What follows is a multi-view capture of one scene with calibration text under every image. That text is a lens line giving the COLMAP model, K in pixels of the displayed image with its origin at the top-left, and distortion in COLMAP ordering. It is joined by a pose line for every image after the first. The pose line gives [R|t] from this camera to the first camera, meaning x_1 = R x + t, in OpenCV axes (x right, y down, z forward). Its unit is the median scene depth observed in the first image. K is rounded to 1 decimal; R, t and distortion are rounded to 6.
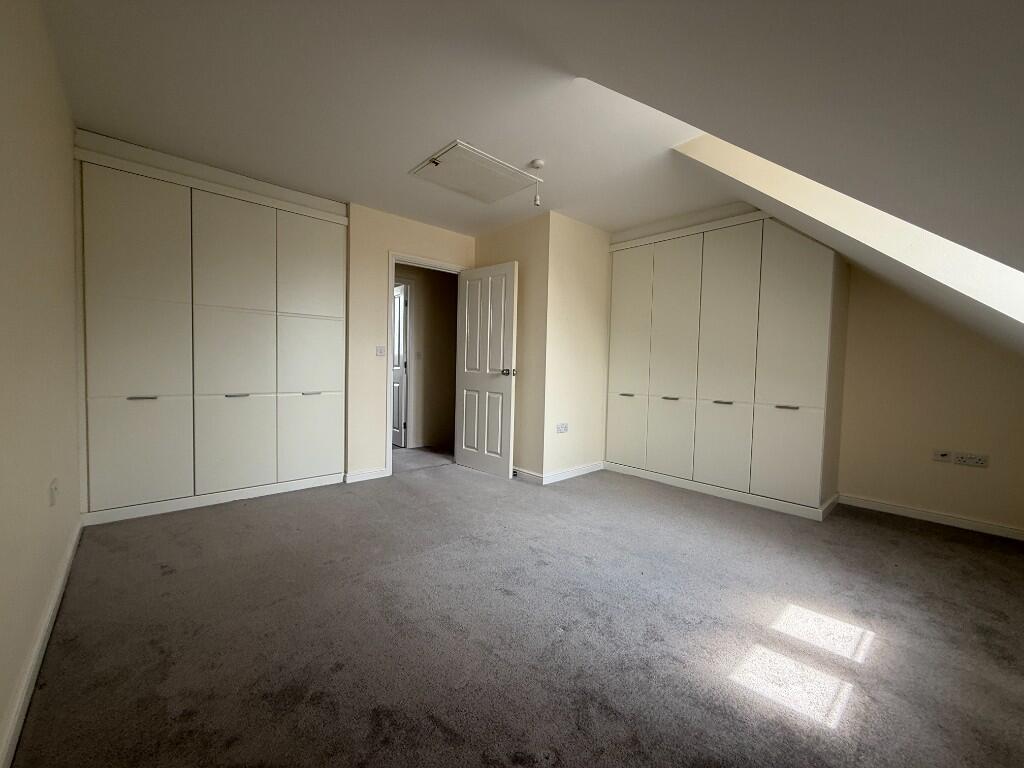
lens RADIAL K [[409.4, 0, 512.5], [0, 409.4, 382.0], [0, 0, 1]] dist [-0.003595, 0.000179]
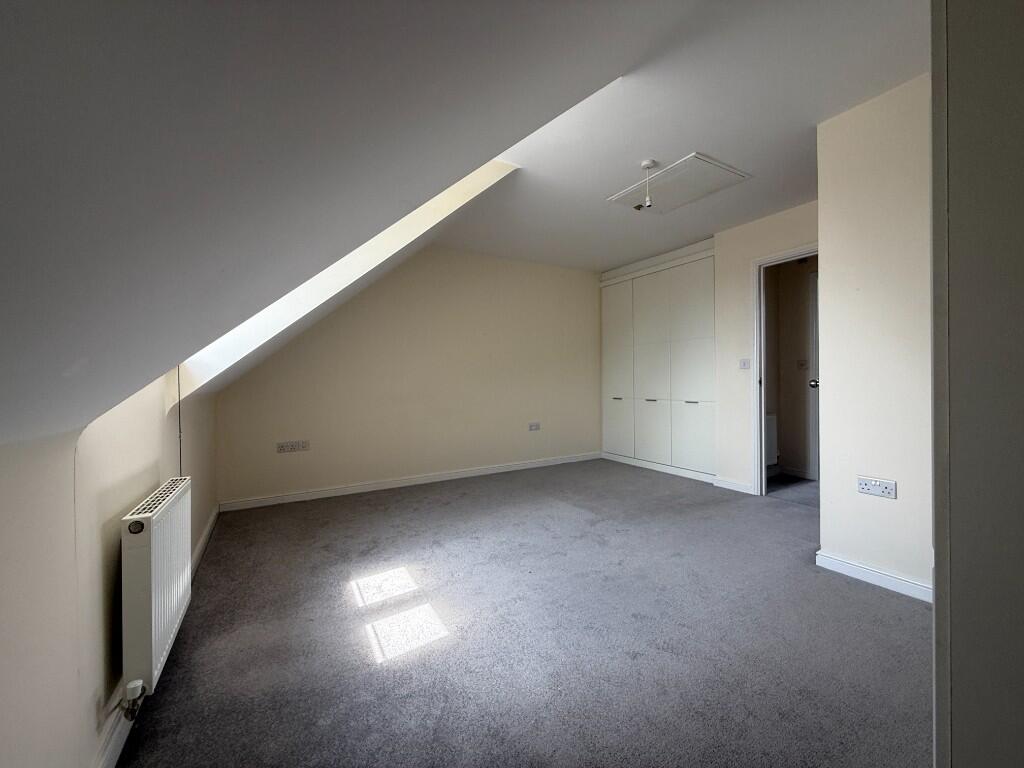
lens RADIAL K [[409.4, 0, 515.2], [0, 409.4, 386.1], [0, 0, 1]] dist [-0.003595, 0.000179]
pose [[-0.208397, -0.001751, -0.978043, 0.979756], [-0.027603, 0.999611, 0.004092, -0.013295], [0.977655, 0.027850, -0.208364, 0.838749]]
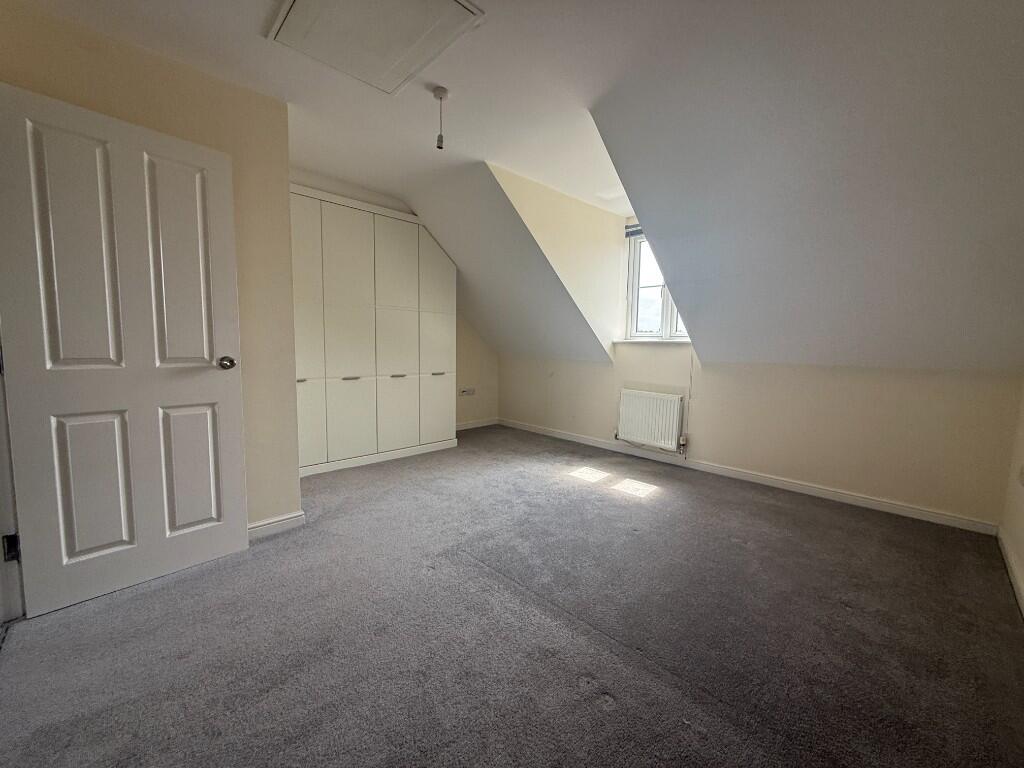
lens RADIAL K [[409.4, 0, 507.6], [0, 409.4, 375.8], [0, 0, 1]] dist [-0.003595, 0.000179]
pose [[-0.014476, -0.097159, 0.995164, -0.691779], [0.039629, 0.994430, 0.097664, -0.053956], [-0.999110, 0.040851, -0.010545, 0.797336]]
